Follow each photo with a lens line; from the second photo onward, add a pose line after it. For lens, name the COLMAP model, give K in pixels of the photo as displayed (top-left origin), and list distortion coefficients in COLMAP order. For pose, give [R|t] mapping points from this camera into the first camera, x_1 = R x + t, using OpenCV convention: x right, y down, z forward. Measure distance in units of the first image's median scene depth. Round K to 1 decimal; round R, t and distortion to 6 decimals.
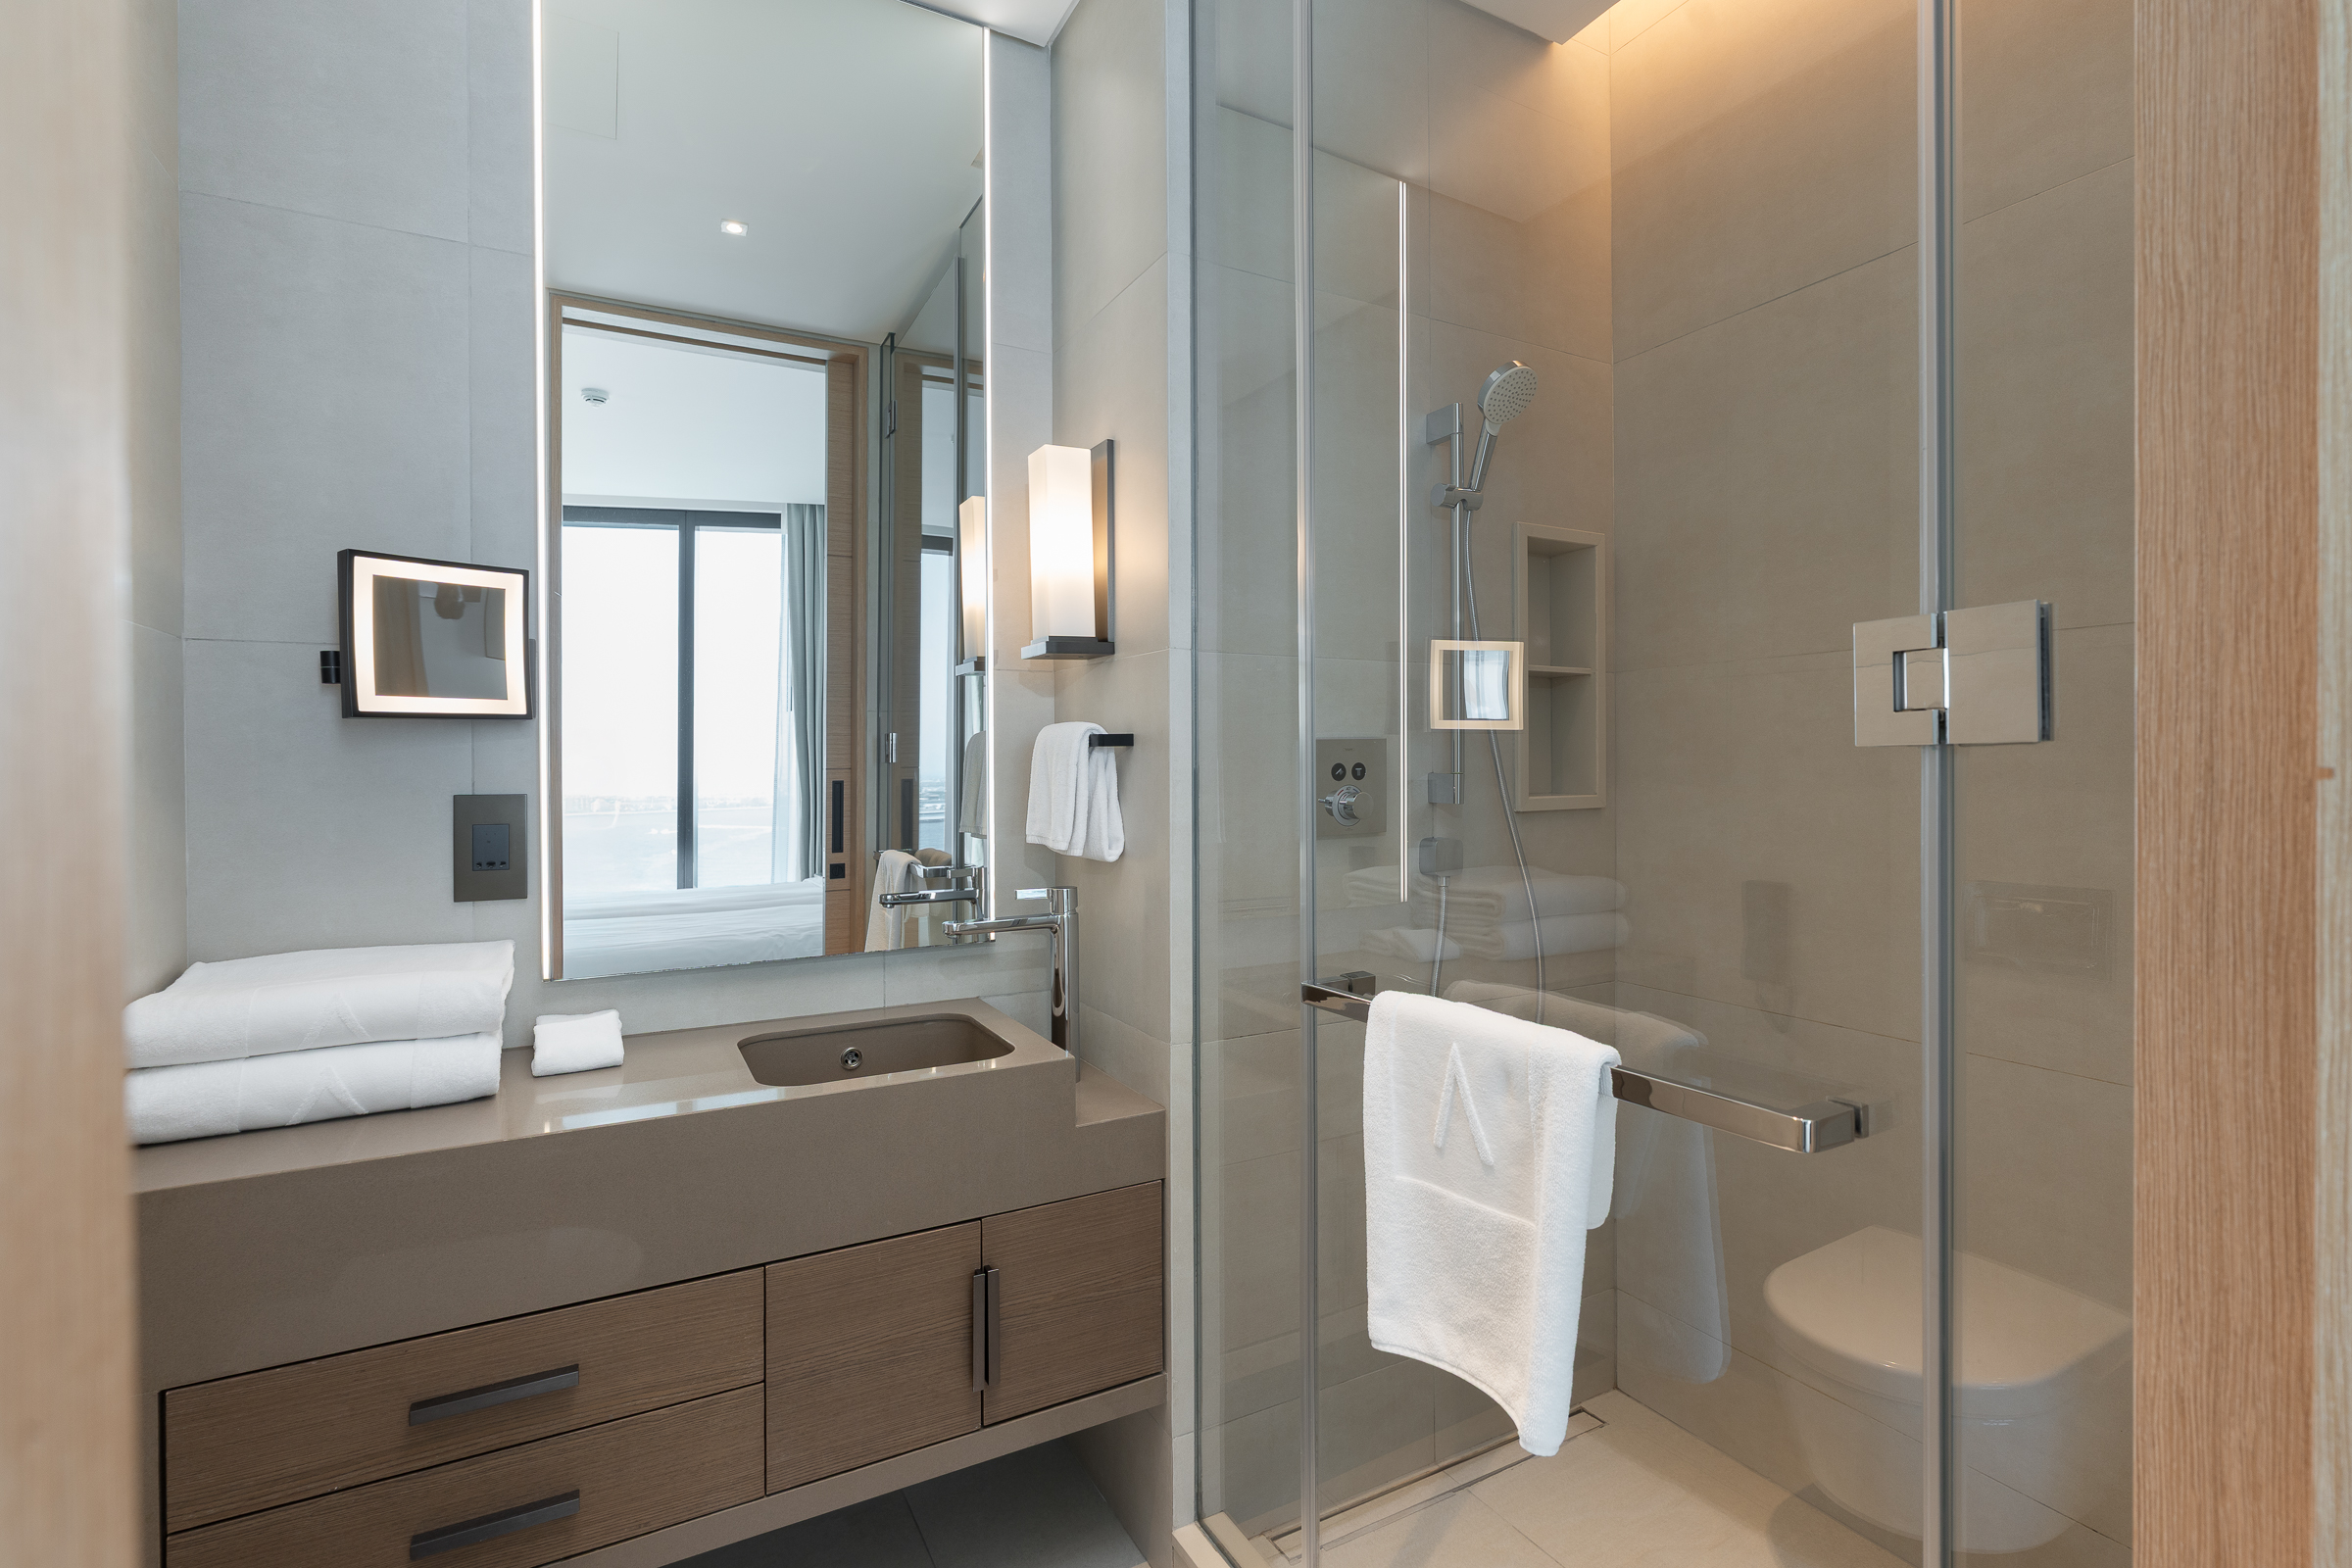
lens RADIAL K [[1077.2, 0, 1172.0], [0, 1077.2, 765.7], [0, 0, 1]] dist [-0.004861, 0.001978]
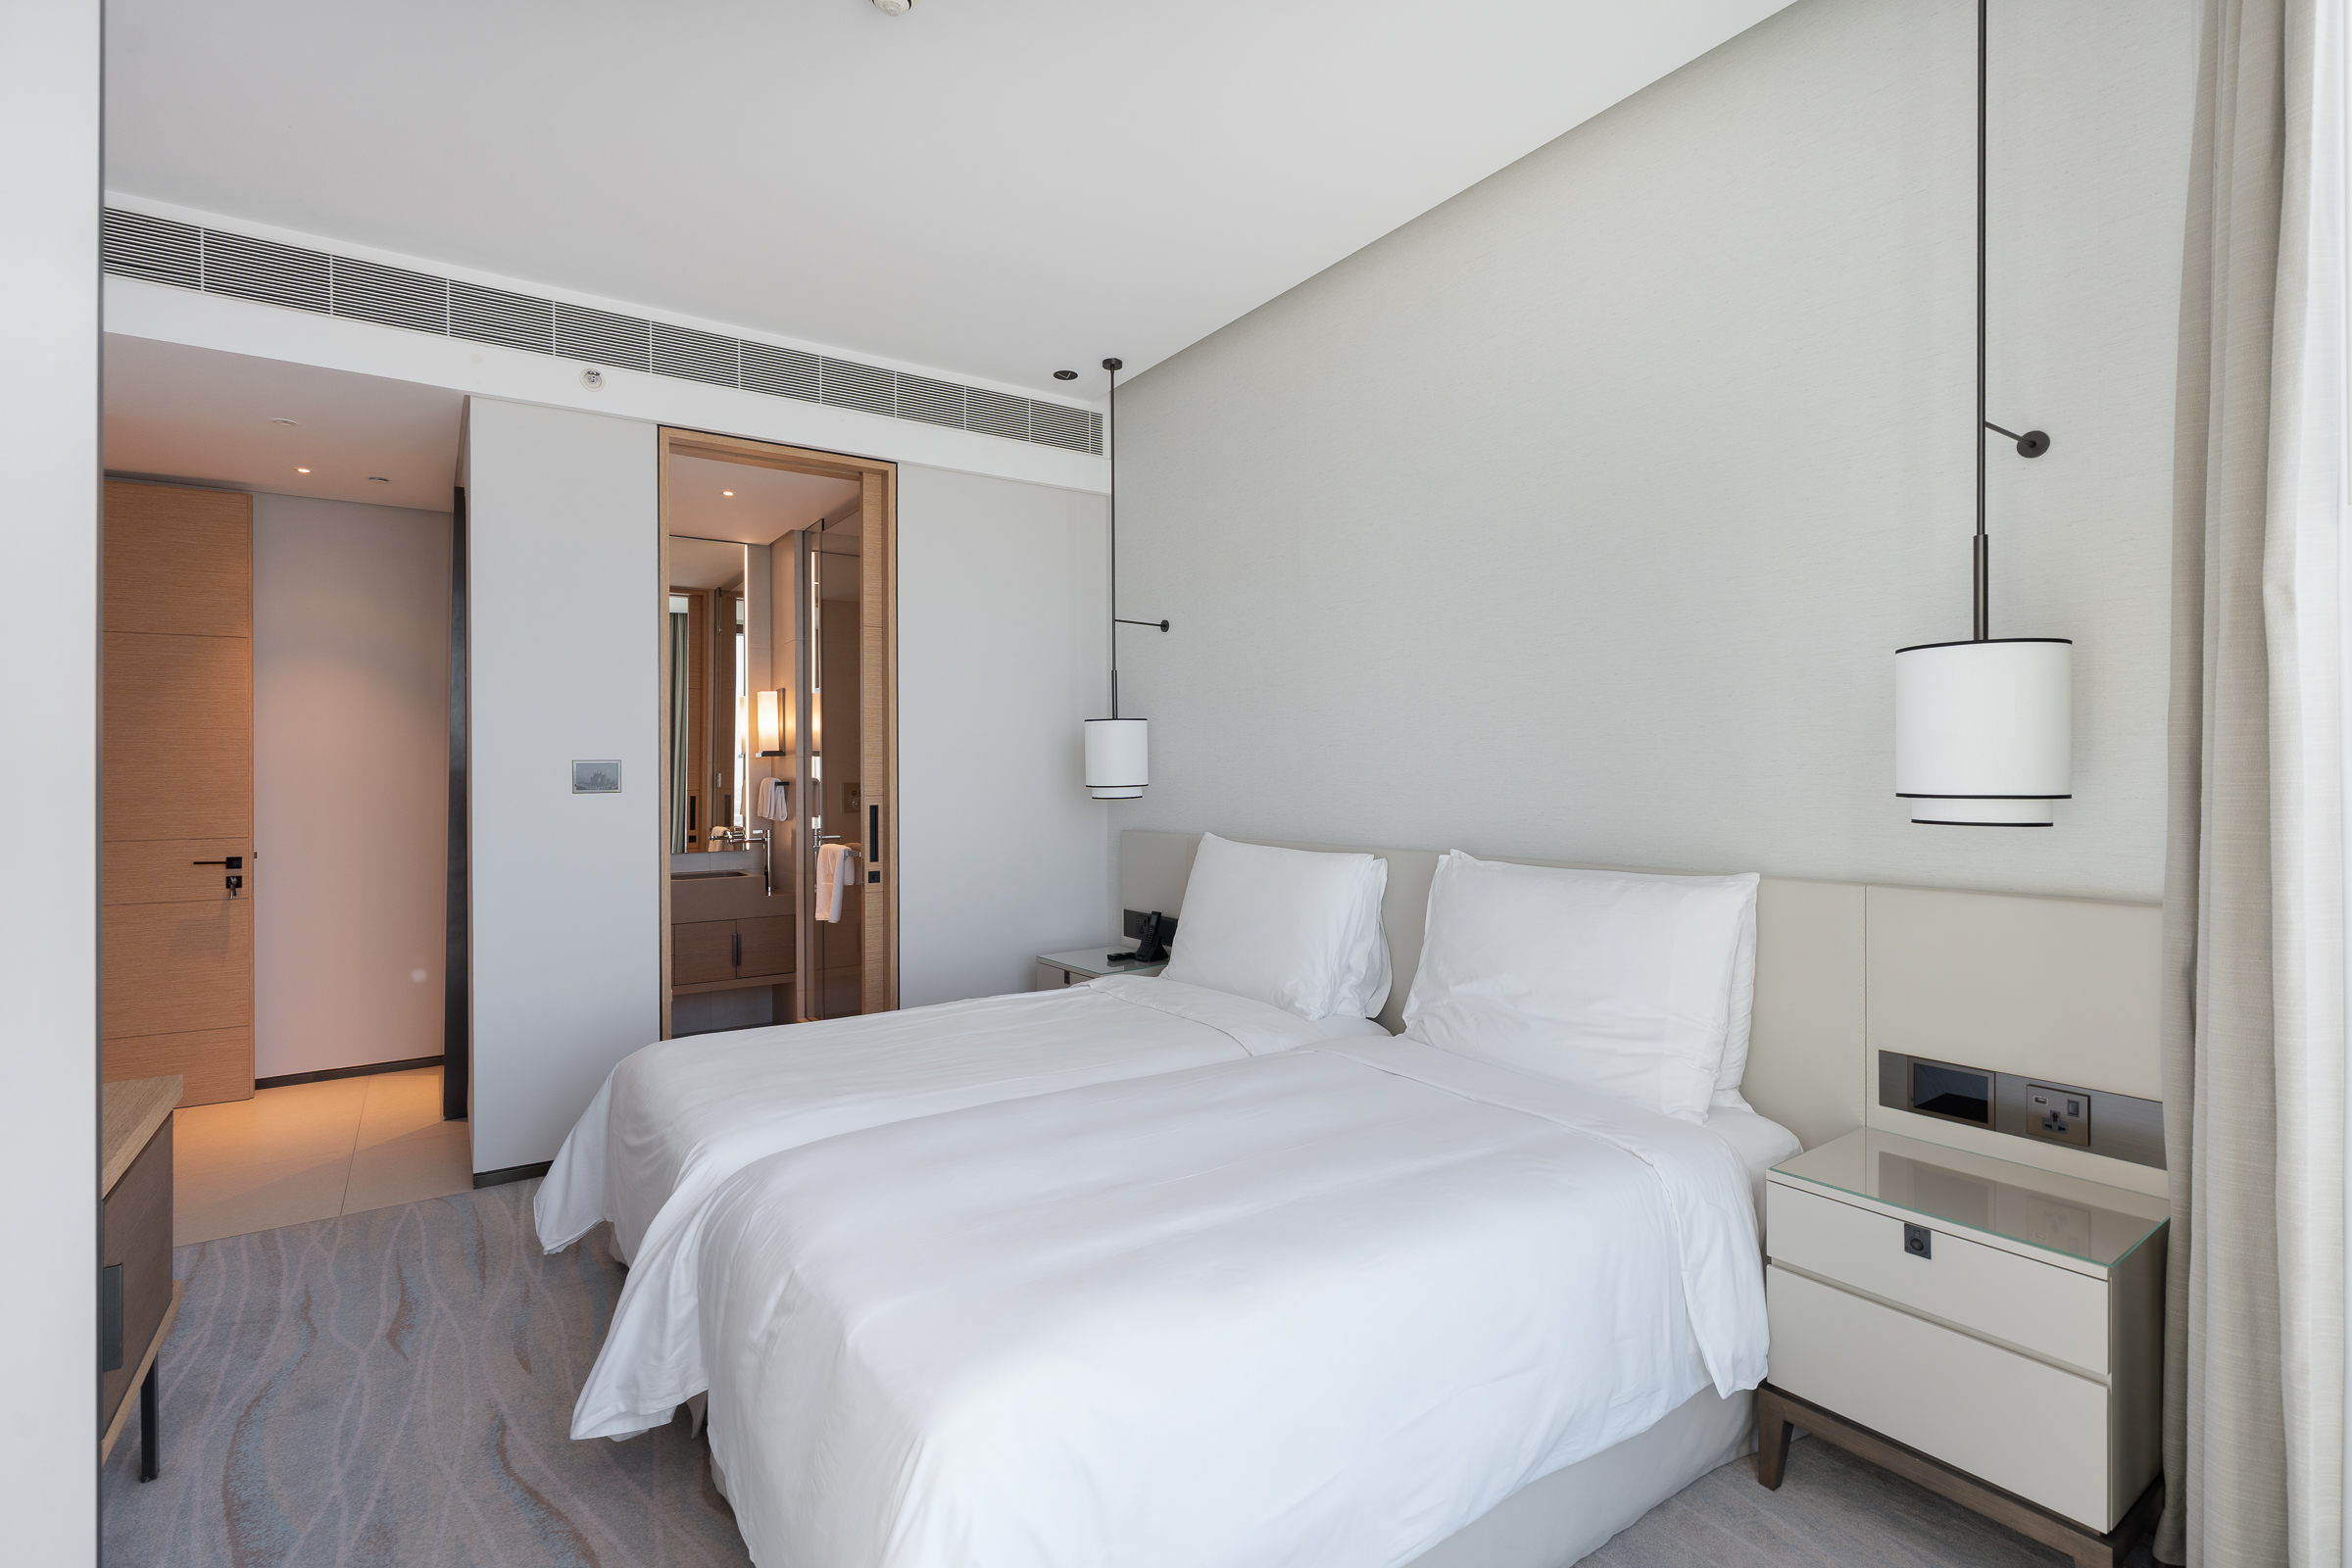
lens RADIAL K [[1077.2, 0, 1170.2], [0, 1077.2, 775.2], [0, 0, 1]] dist [-0.004861, 0.001978]
pose [[0.993058, 0.004196, 0.117553, 0.708531], [-0.003588, 0.999979, -0.005380, -0.034403], [-0.117573, 0.004921, 0.993052, -2.307213]]
